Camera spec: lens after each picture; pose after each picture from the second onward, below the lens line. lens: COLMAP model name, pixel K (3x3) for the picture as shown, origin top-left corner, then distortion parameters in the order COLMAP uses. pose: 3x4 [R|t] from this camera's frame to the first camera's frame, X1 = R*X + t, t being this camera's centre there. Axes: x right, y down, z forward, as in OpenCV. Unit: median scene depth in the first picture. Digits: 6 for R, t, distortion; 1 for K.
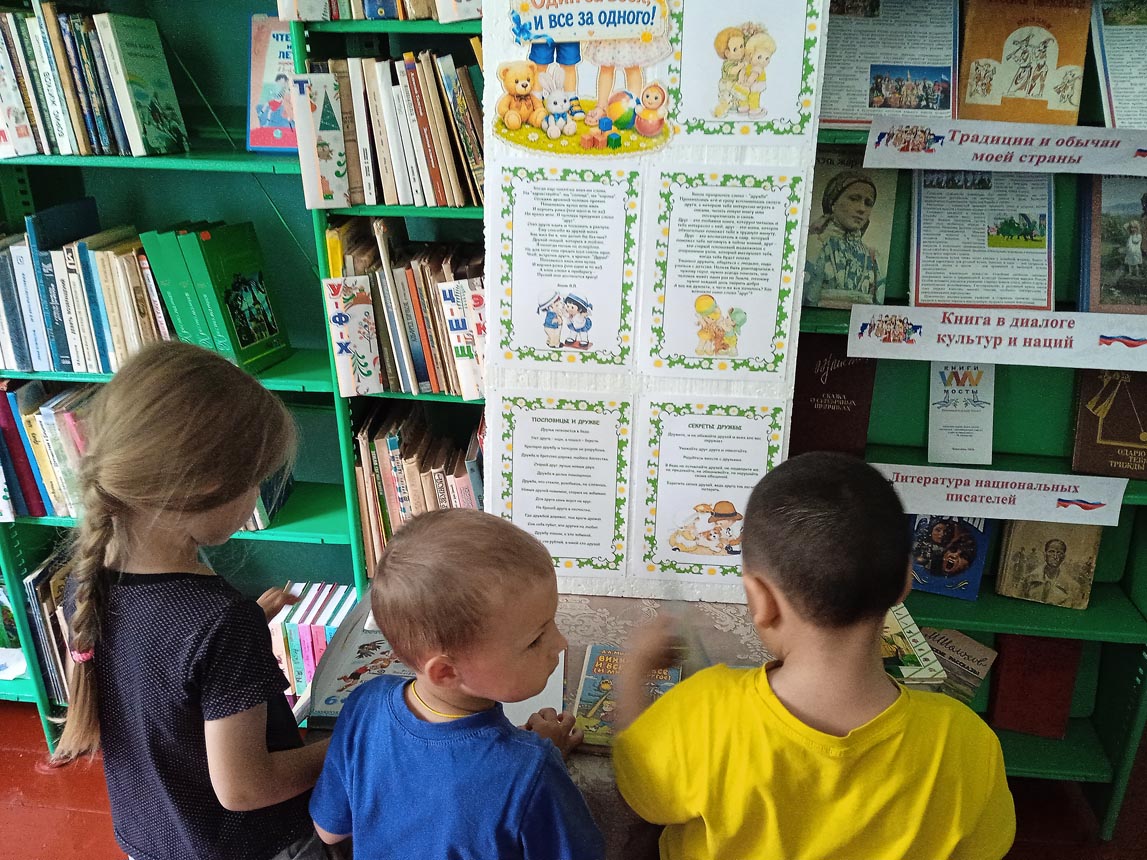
lens RADIAL K [[953.4, 0, 573.5], [0, 953.4, 430.0], [0, 0, 1]] dist [0.119380, -0.207759]
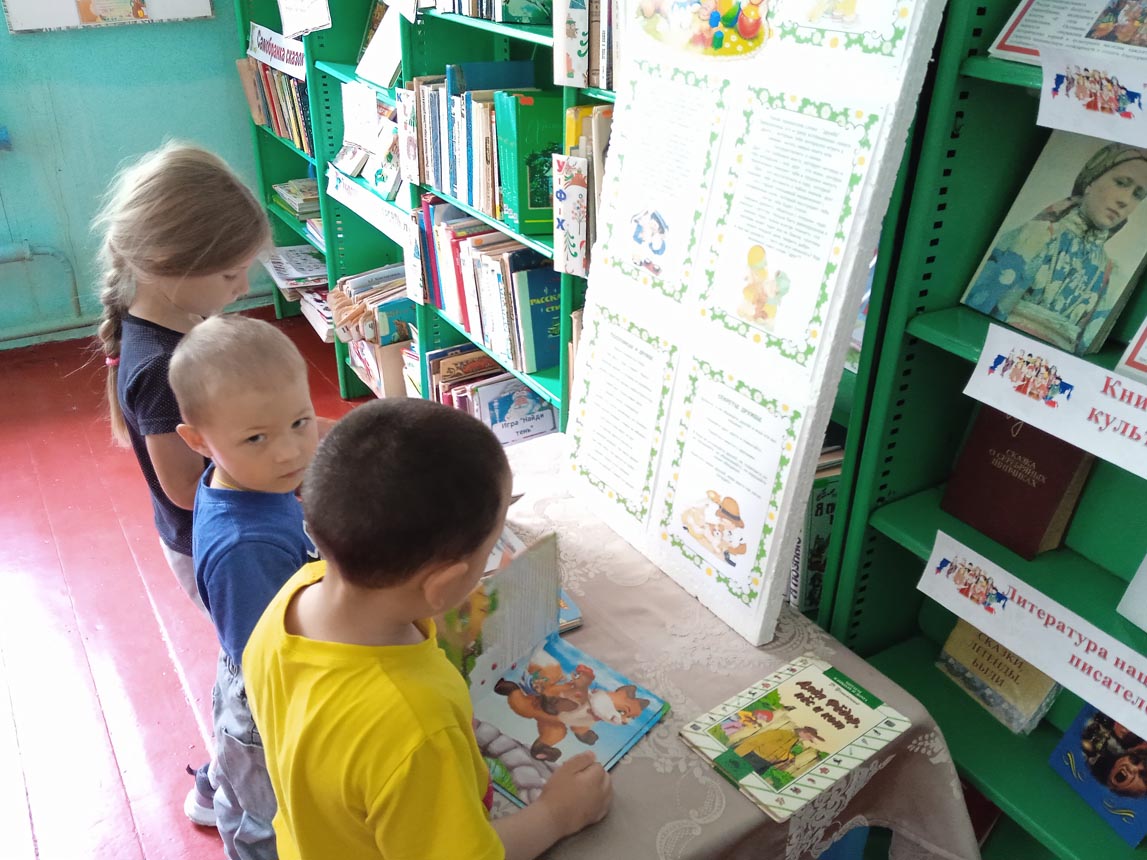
lens RADIAL K [[959.8, 0, 576.6], [0, 959.8, 429.0], [0, 0, 1]] dist [0.117290, -0.202108]
pose [[0.620686, 0.374741, -0.688707, 0.612901], [-0.323527, 0.922531, 0.210396, -0.110972], [0.714198, 0.092226, 0.693841, 0.309338]]
